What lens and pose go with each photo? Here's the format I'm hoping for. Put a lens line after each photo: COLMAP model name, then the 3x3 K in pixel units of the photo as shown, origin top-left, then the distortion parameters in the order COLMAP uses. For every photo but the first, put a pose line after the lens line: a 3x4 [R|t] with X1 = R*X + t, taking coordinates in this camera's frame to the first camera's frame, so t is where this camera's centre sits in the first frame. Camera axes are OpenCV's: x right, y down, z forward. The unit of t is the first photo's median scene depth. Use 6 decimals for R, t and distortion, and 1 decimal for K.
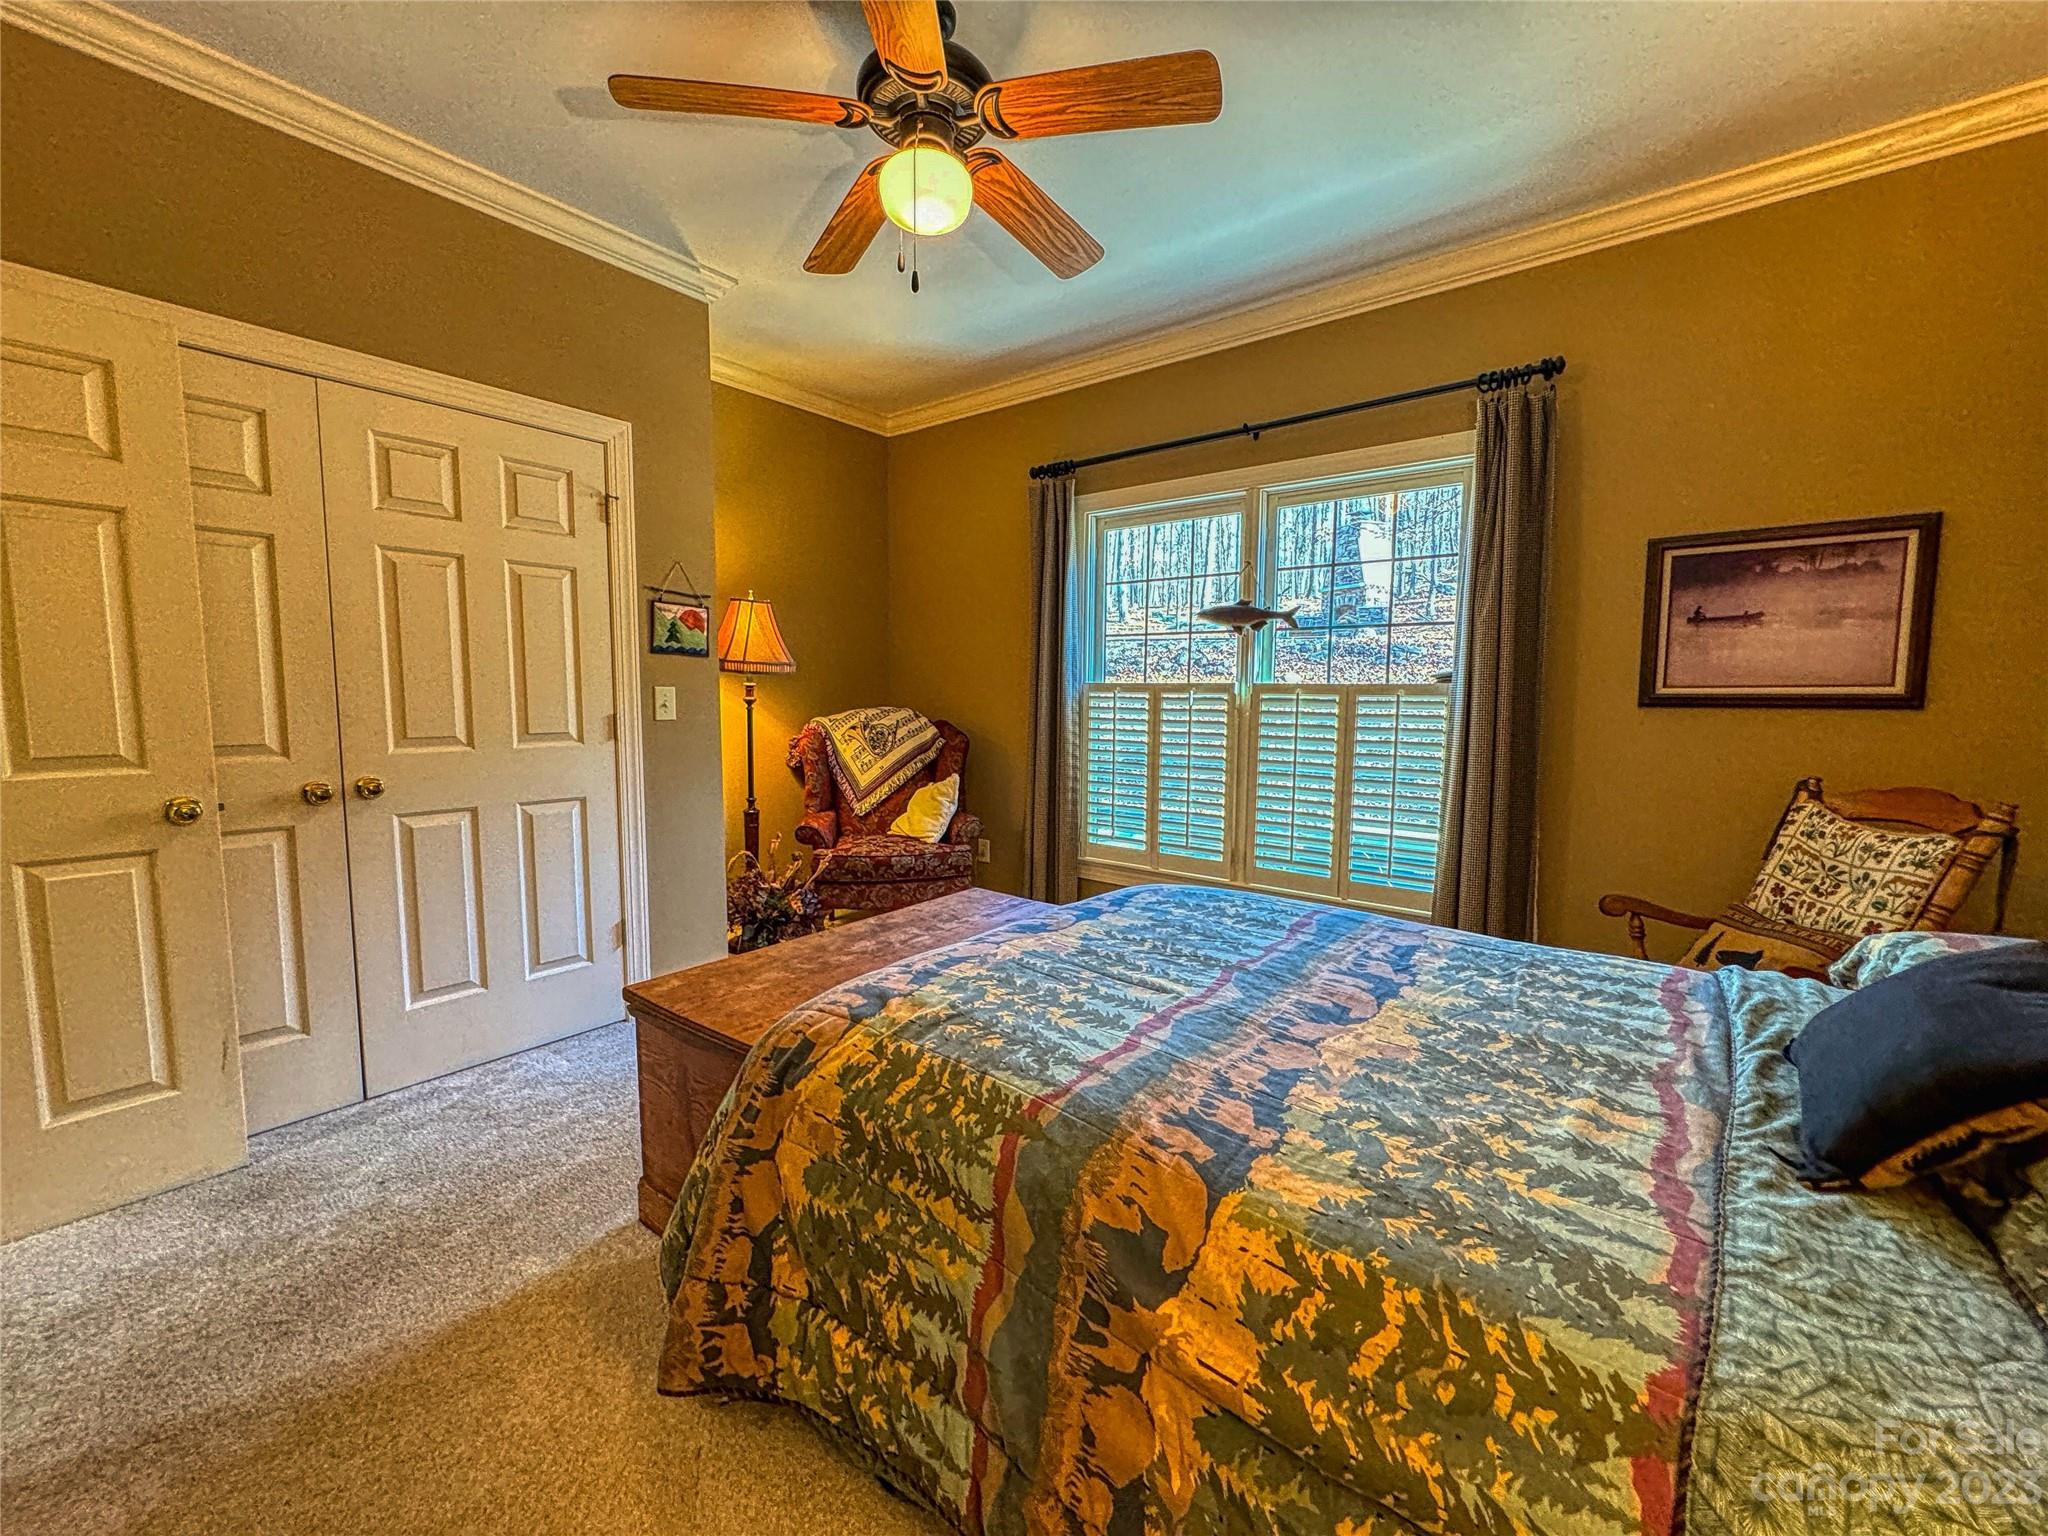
lens RADIAL K [[815.8, 0, 1023.2], [0, 815.8, 766.1], [0, 0, 1]] dist [-0.001741, -0.000344]
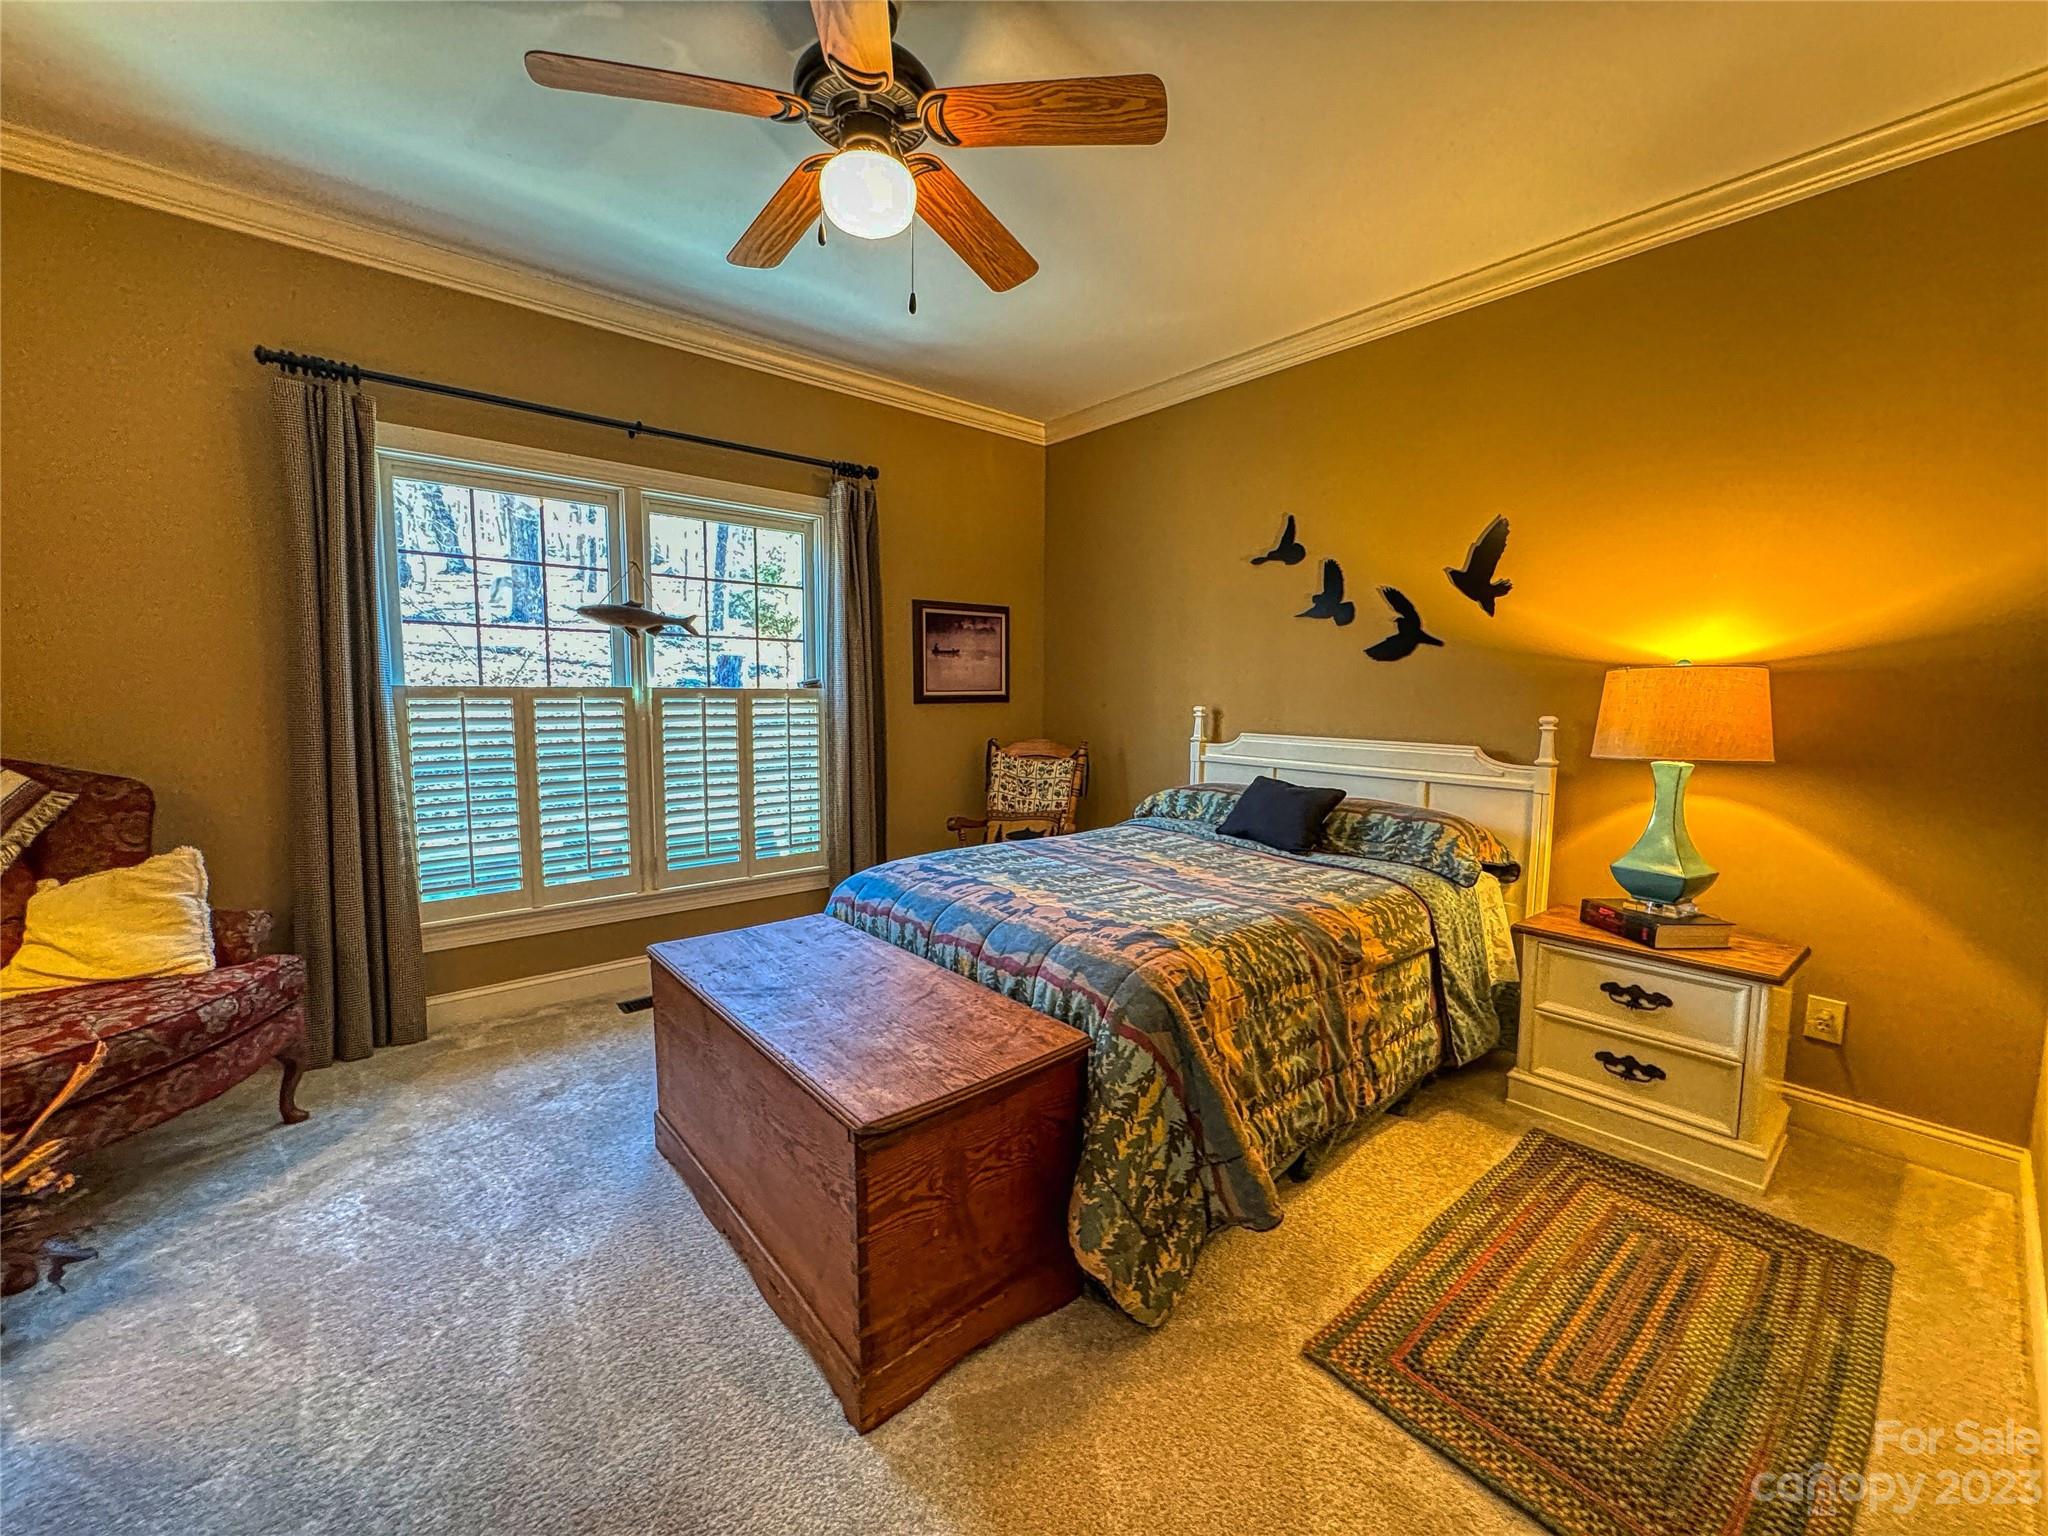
lens RADIAL K [[815.8, 0, 1022.5], [0, 815.8, 763.7], [0, 0, 1]] dist [-0.001741, -0.000344]
pose [[0.196643, -0.094521, 0.975908, -0.792216], [0.087895, 0.993034, 0.078469, -0.063573], [-0.976527, 0.070347, 0.203582, 0.482553]]
